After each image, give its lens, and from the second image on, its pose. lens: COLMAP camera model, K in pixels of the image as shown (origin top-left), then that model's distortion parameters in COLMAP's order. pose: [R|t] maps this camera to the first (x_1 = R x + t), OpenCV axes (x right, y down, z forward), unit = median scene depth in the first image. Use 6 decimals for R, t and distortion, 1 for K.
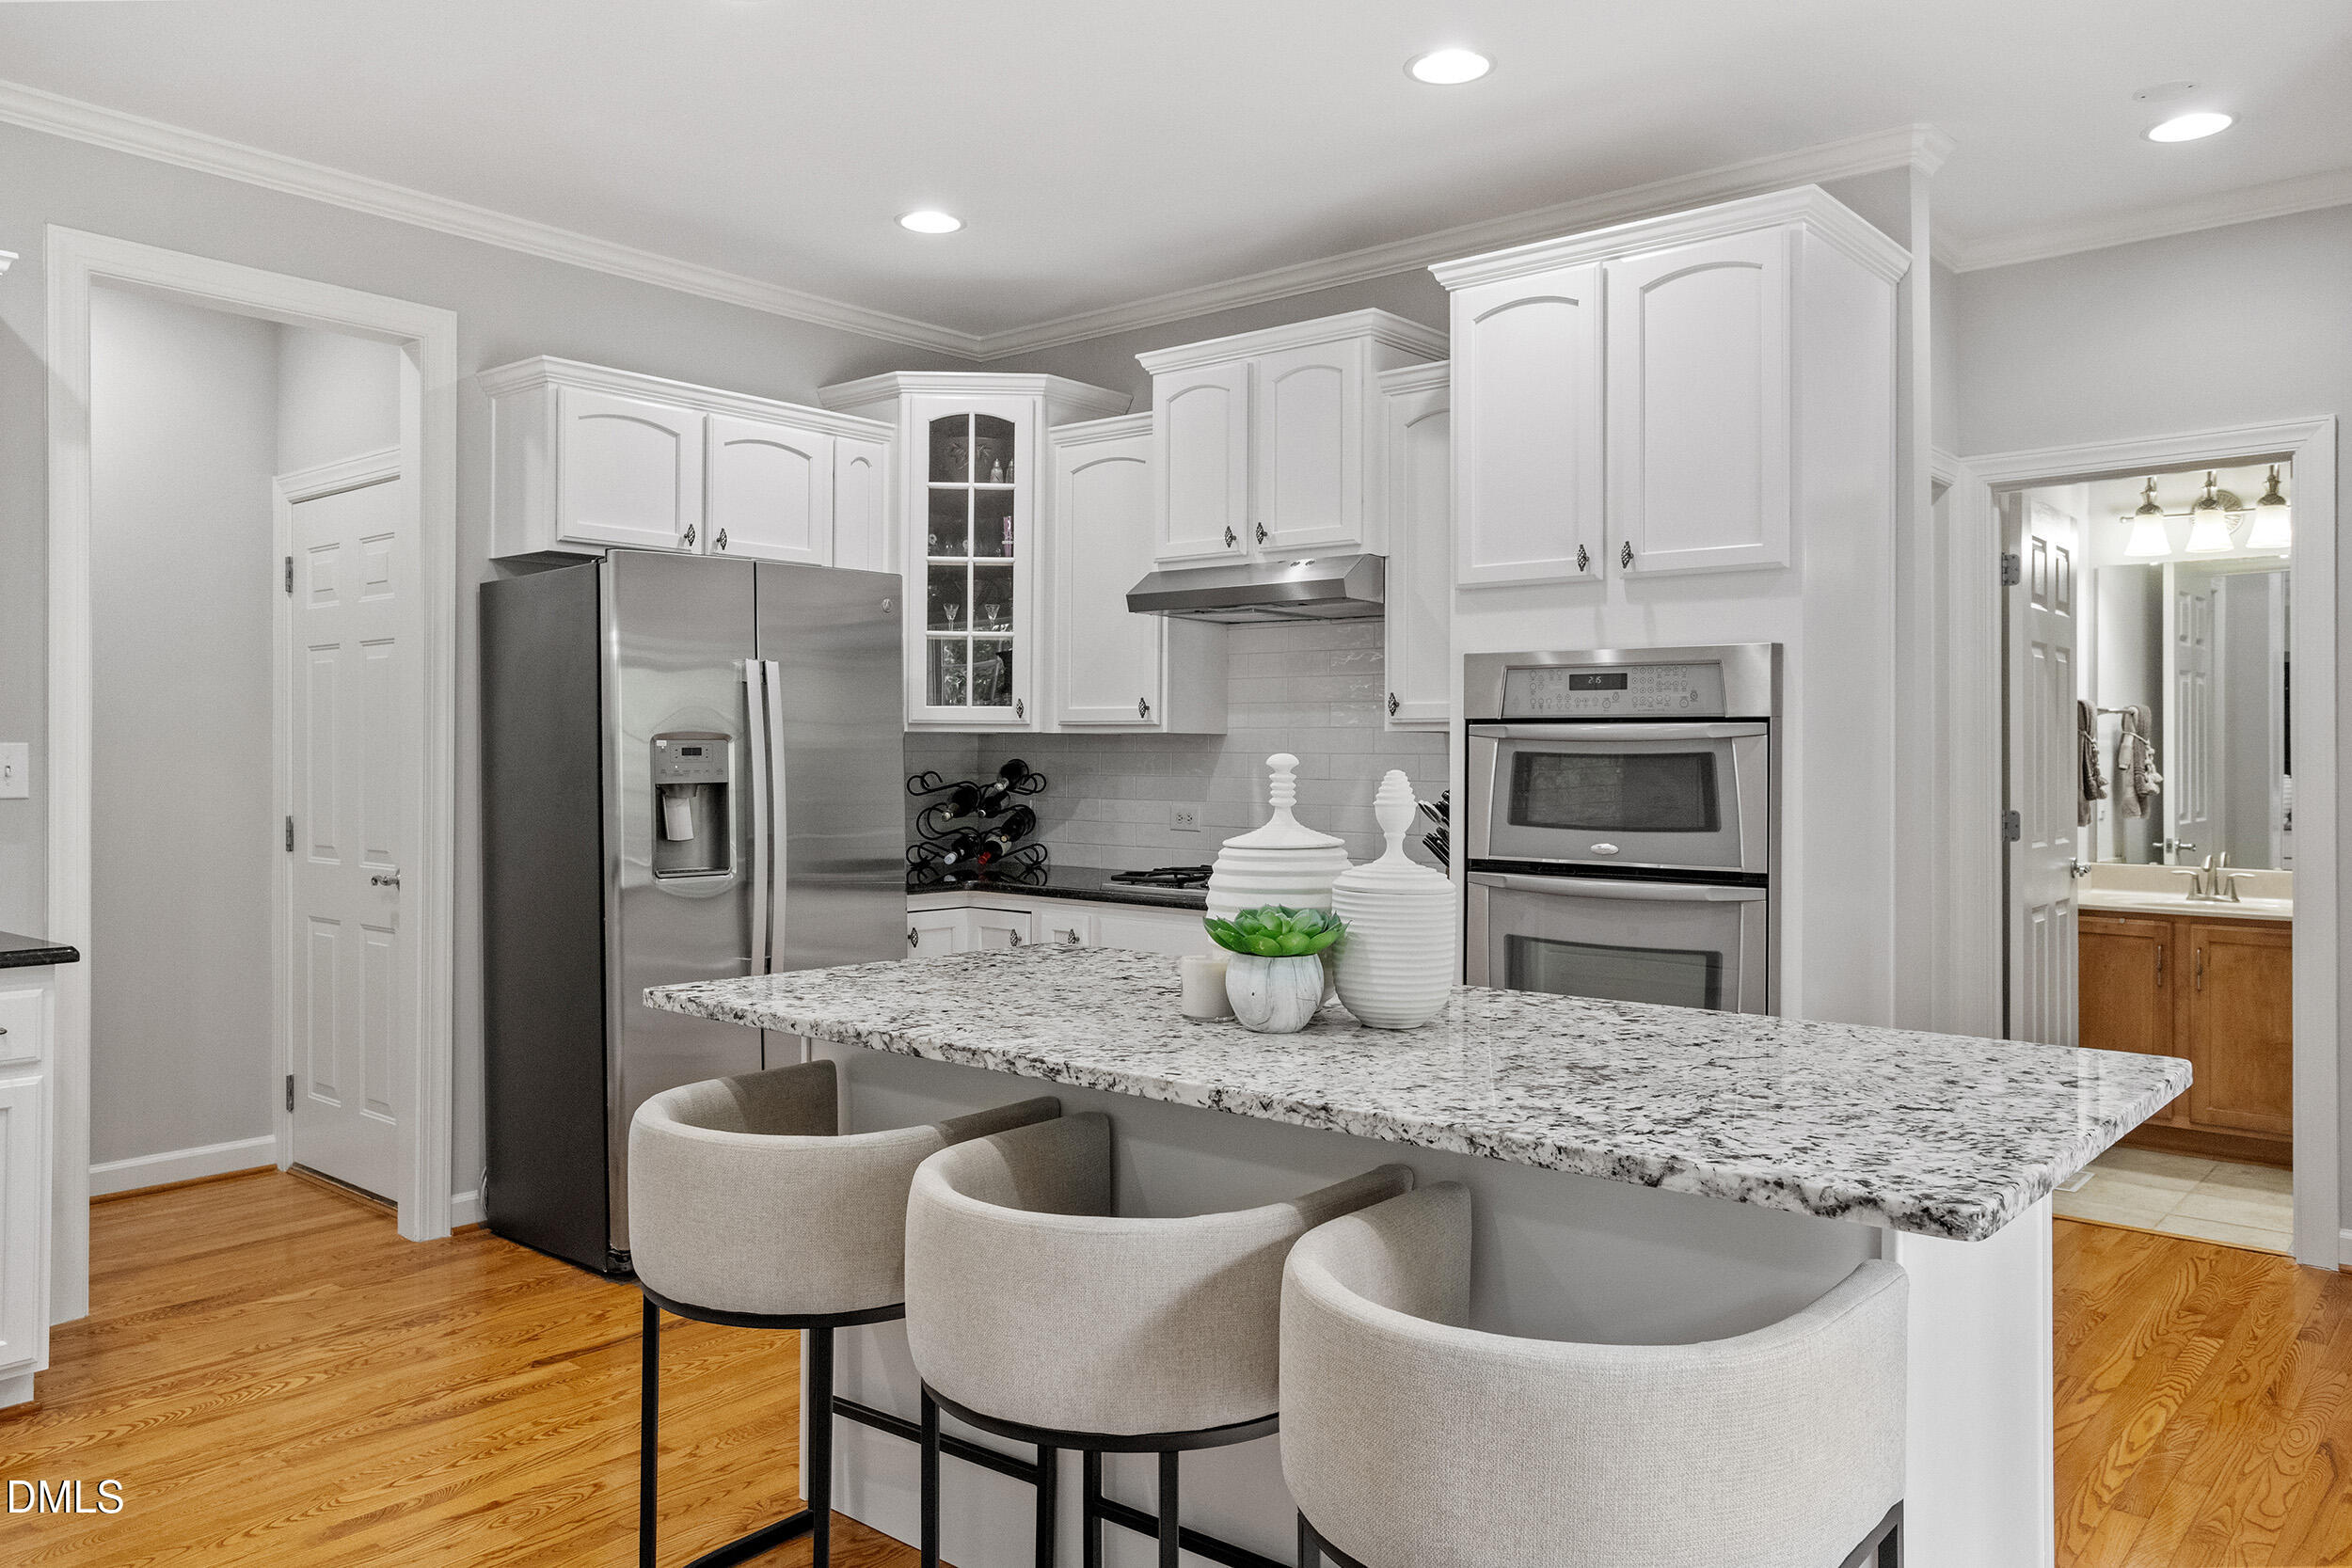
lens RADIAL K [[1676.9, 0, 1186.4], [0, 1676.9, 755.1], [0, 0, 1]] dist [-0.002819, -0.001129]
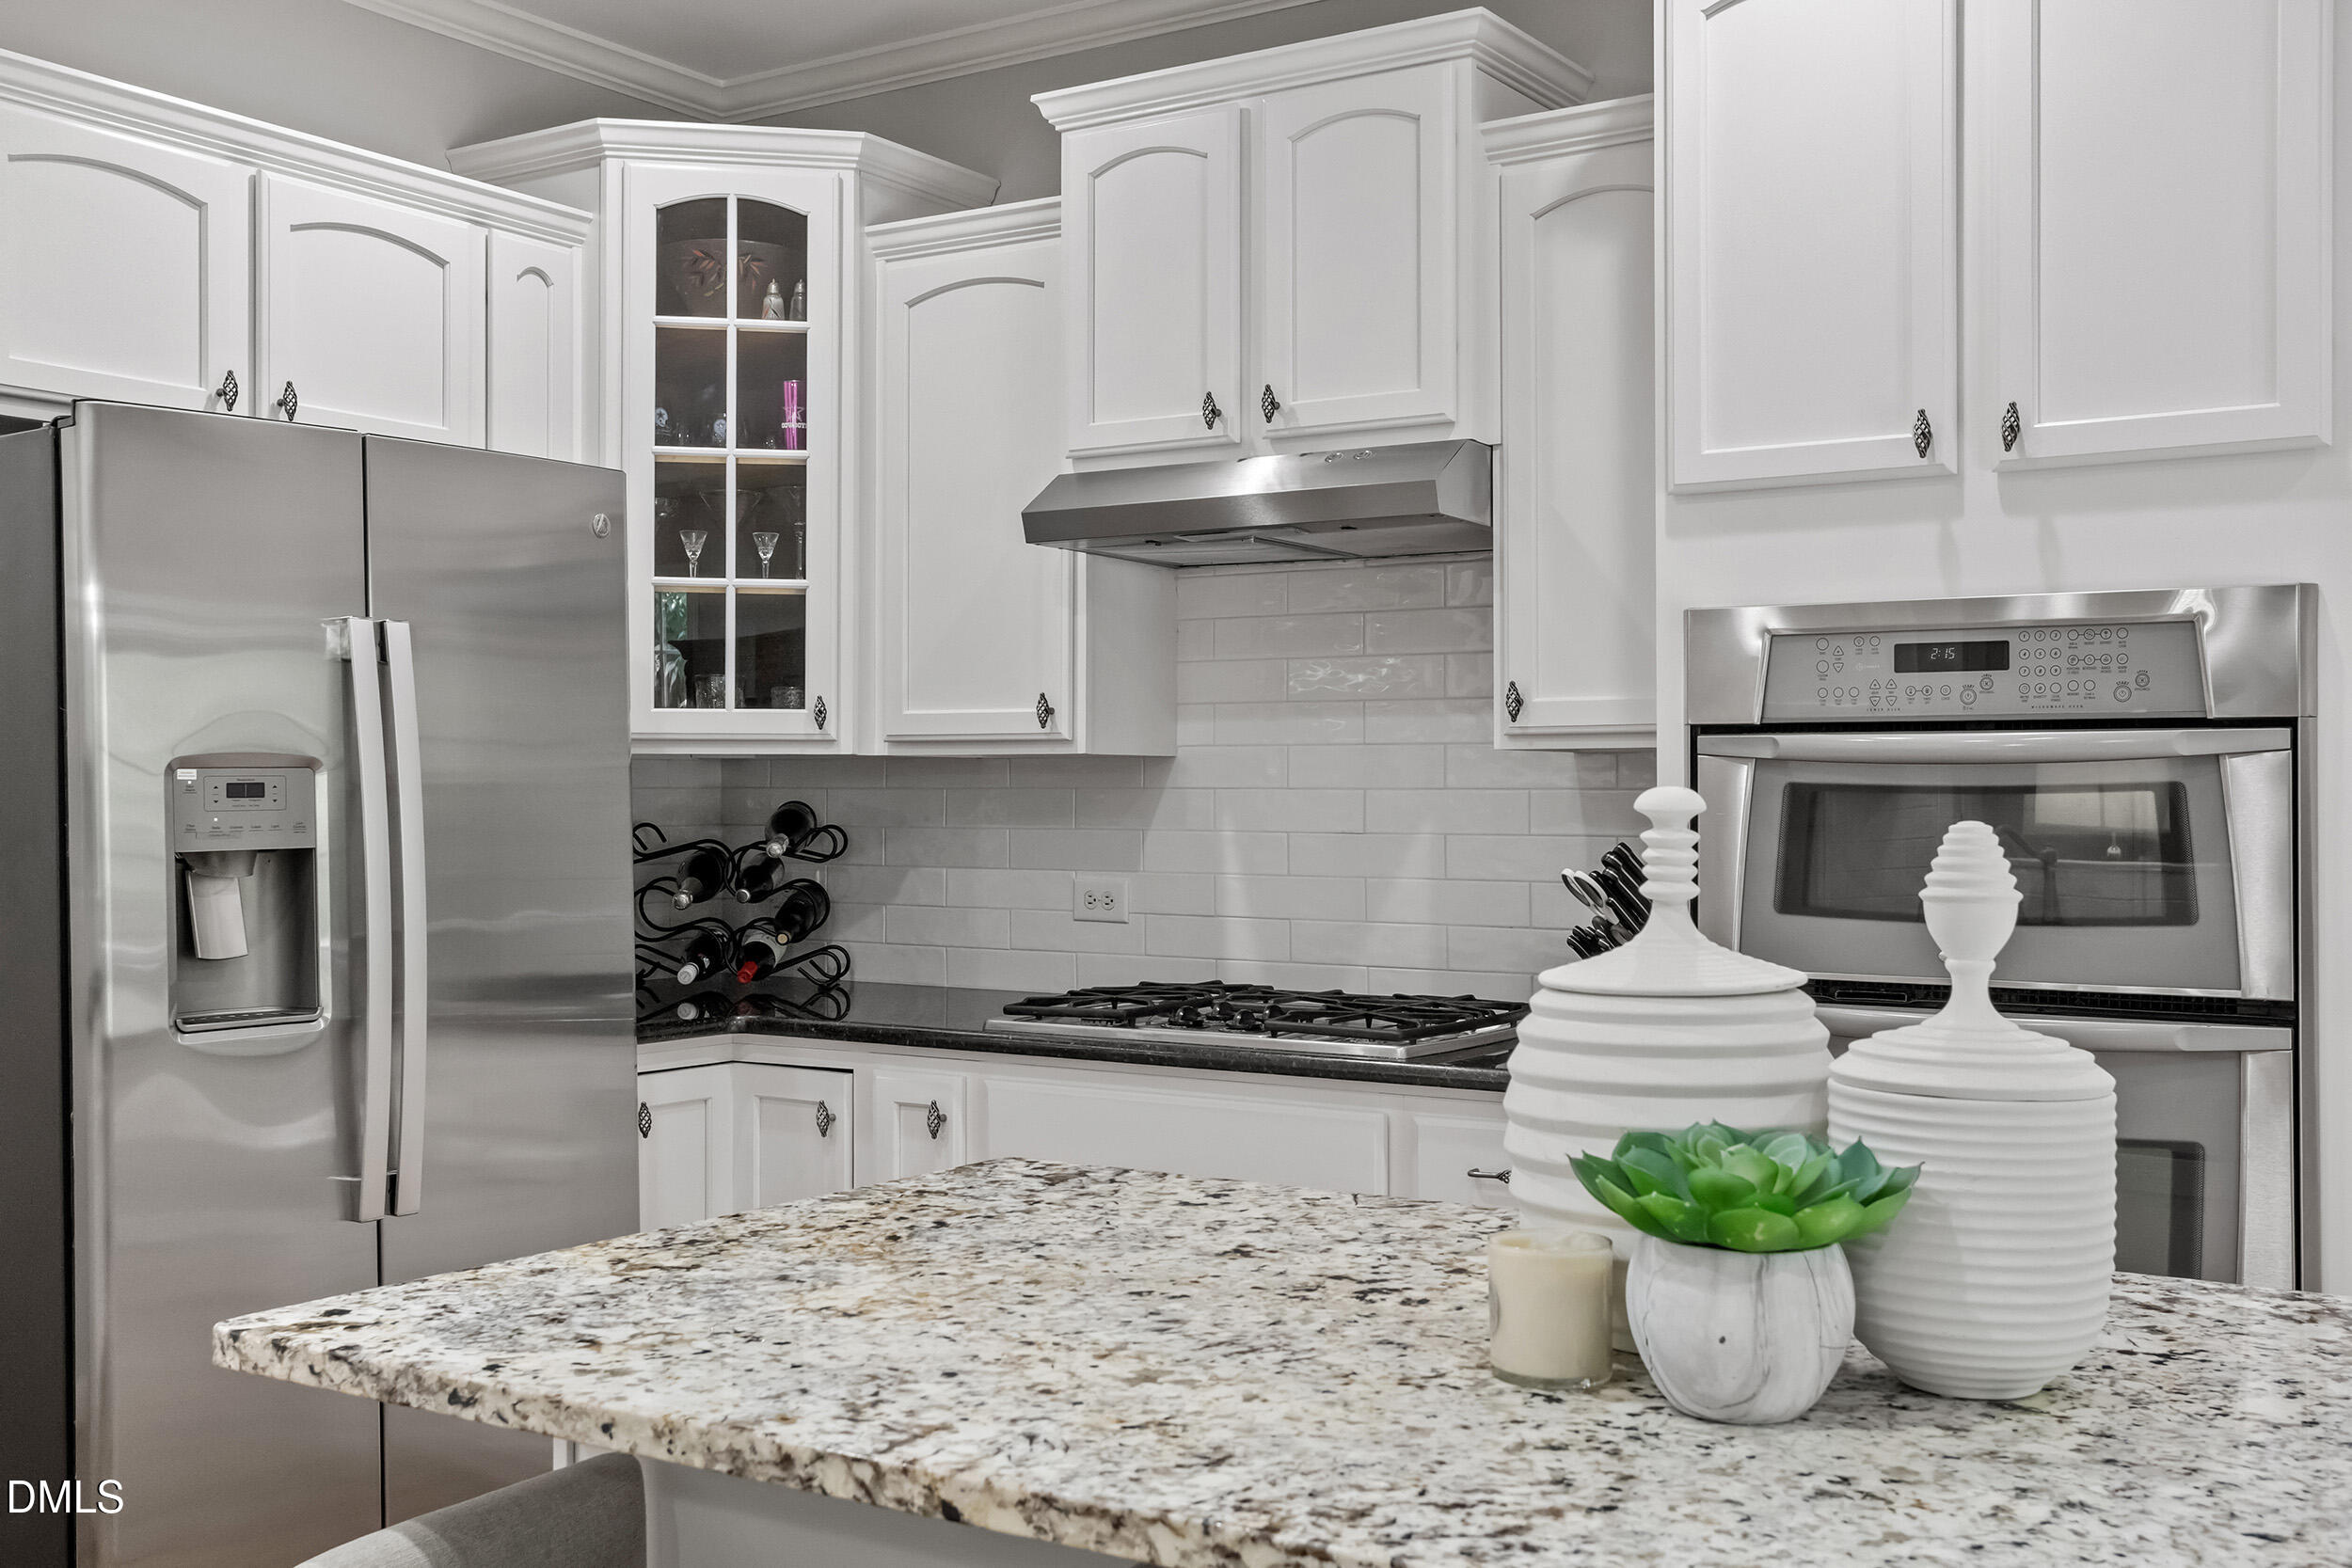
lens RADIAL K [[2370.6, 0, 1176.0], [0, 2370.6, 784.0], [0, 0, 1]] dist [-0.000971, 0.094024]
pose [[0.992633, -0.004644, 0.121067, -0.081532], [0.005122, 0.999980, -0.003636, 0.000164], [-0.121048, 0.004229, 0.992638, 0.190864]]
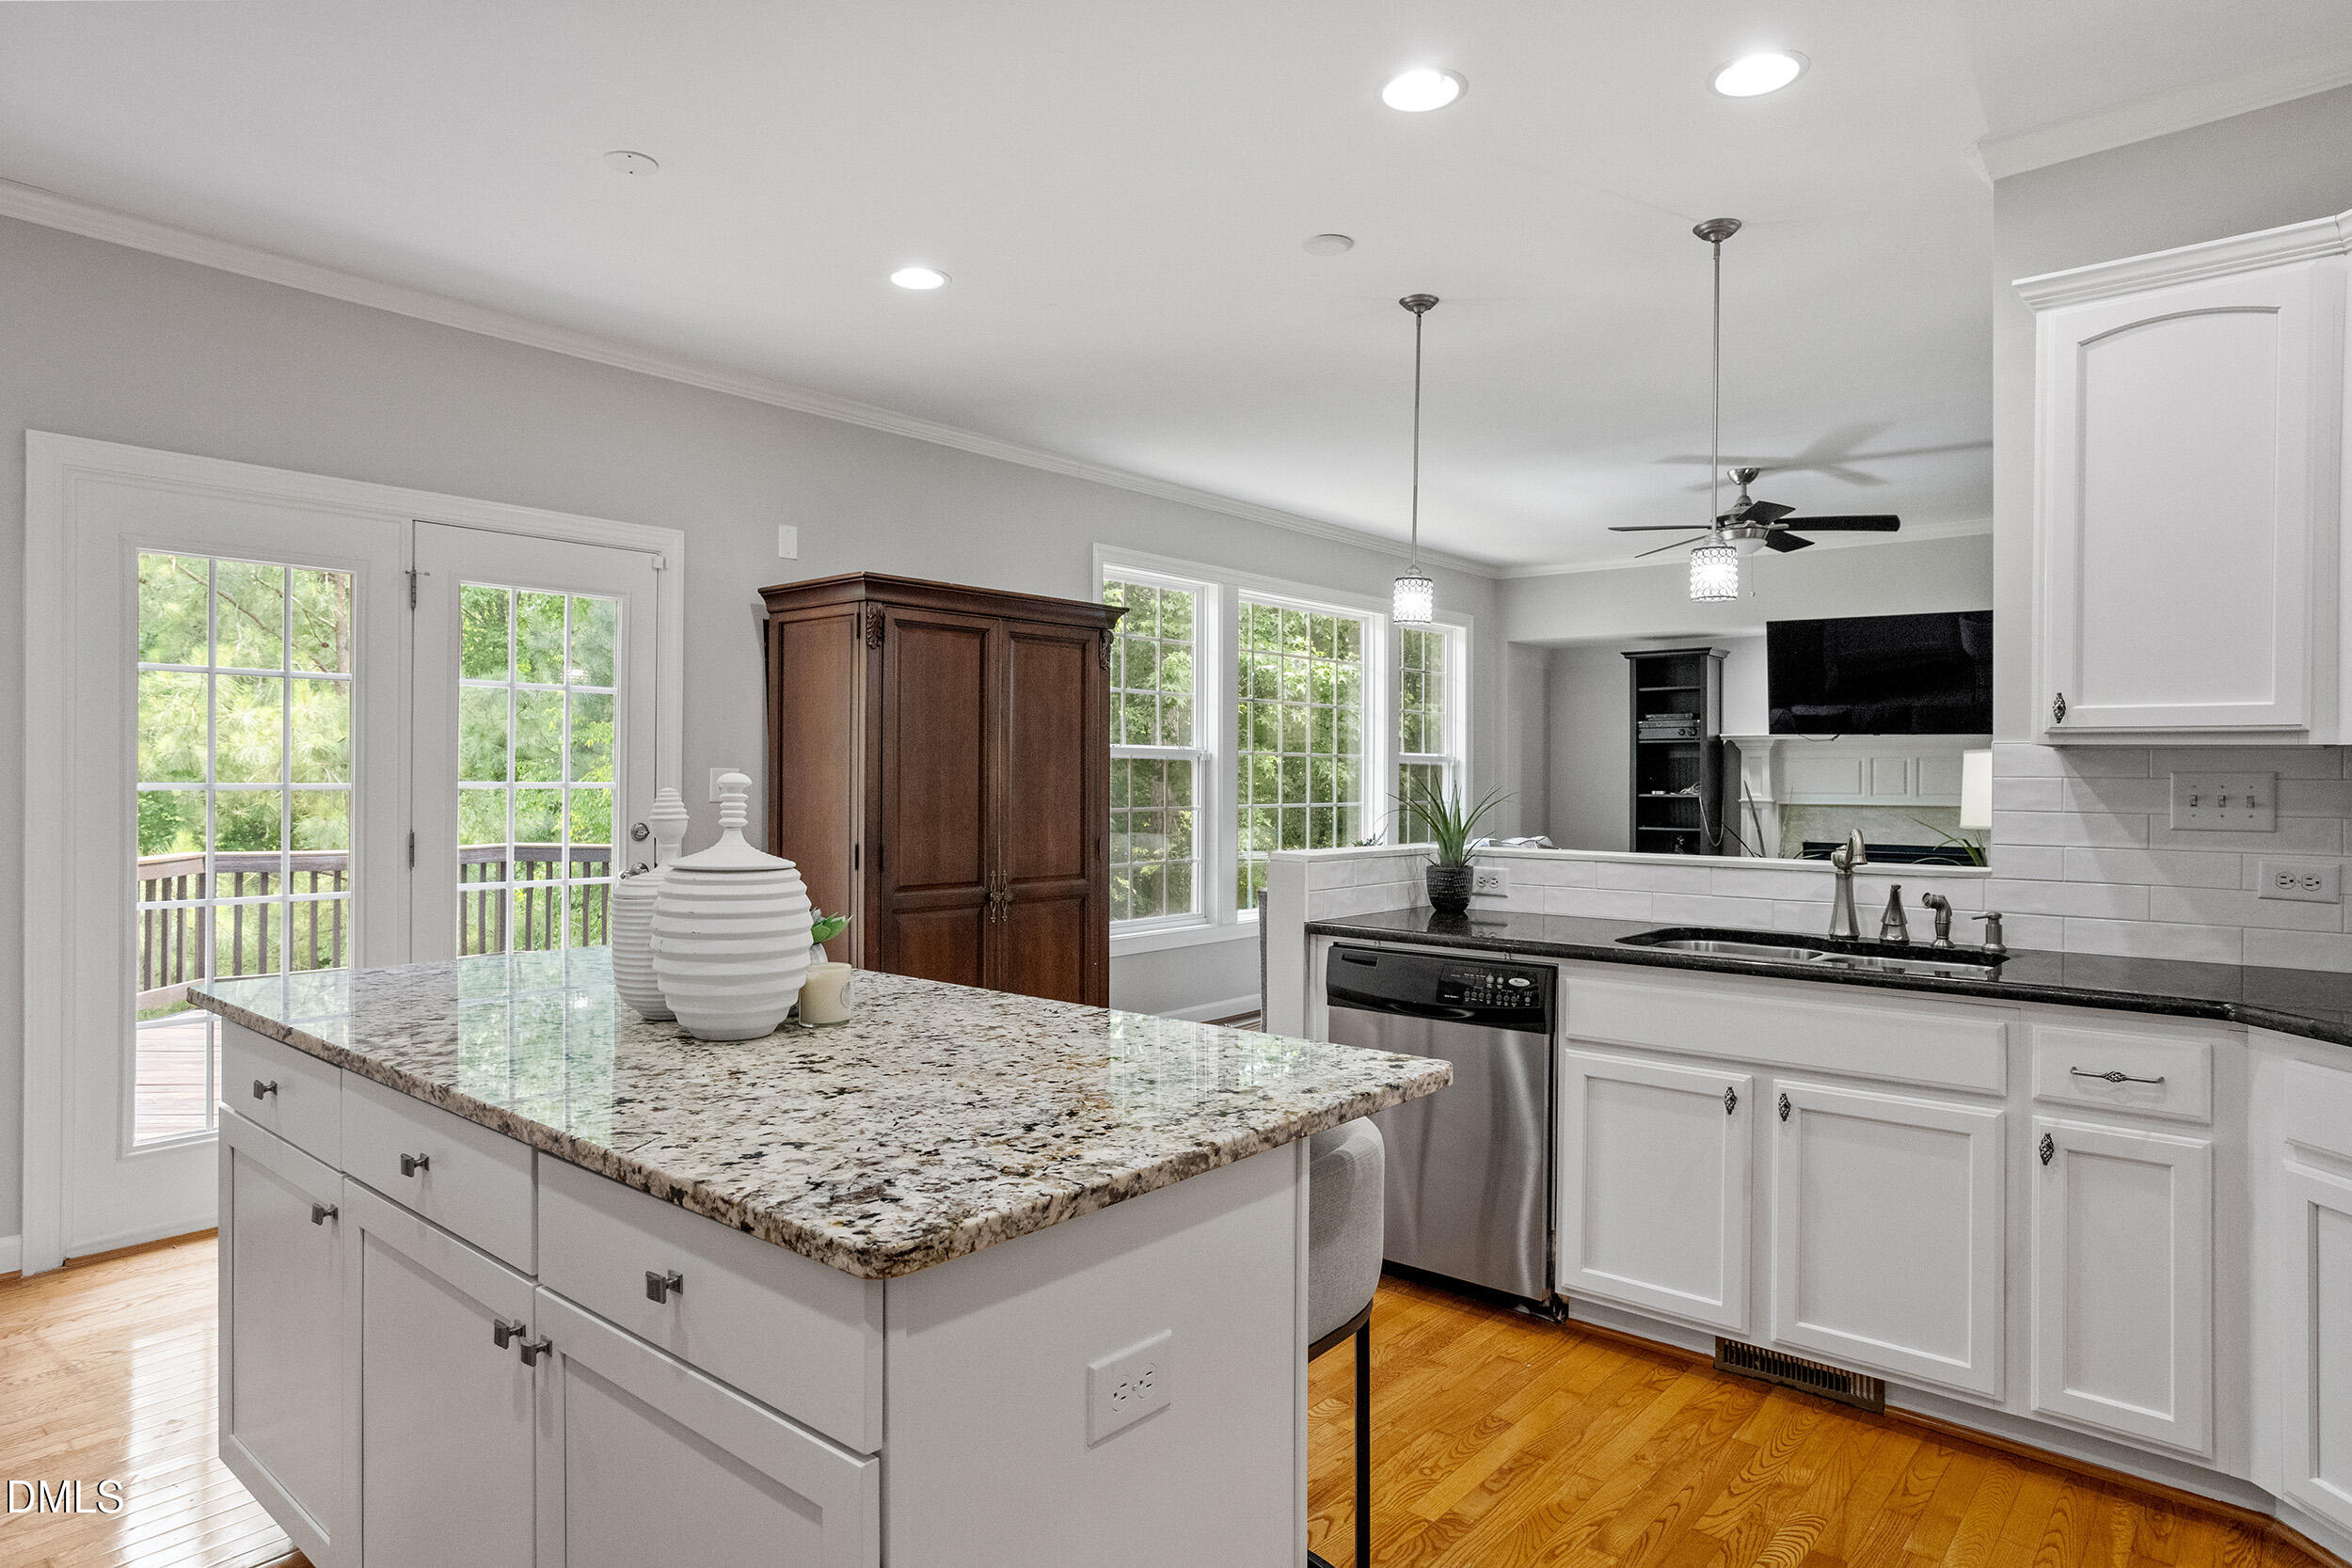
lens RADIAL K [[1359.4, 0, 1176.0], [0, 1359.4, 784.0], [0, 0, 1]] dist [0.001242, 0.000136]
pose [[-0.999963, -0.007234, 0.004640, -0.105882], [-0.007212, 0.999963, 0.004764, 0.000420], [-0.004675, 0.004730, -0.999978, 0.934060]]
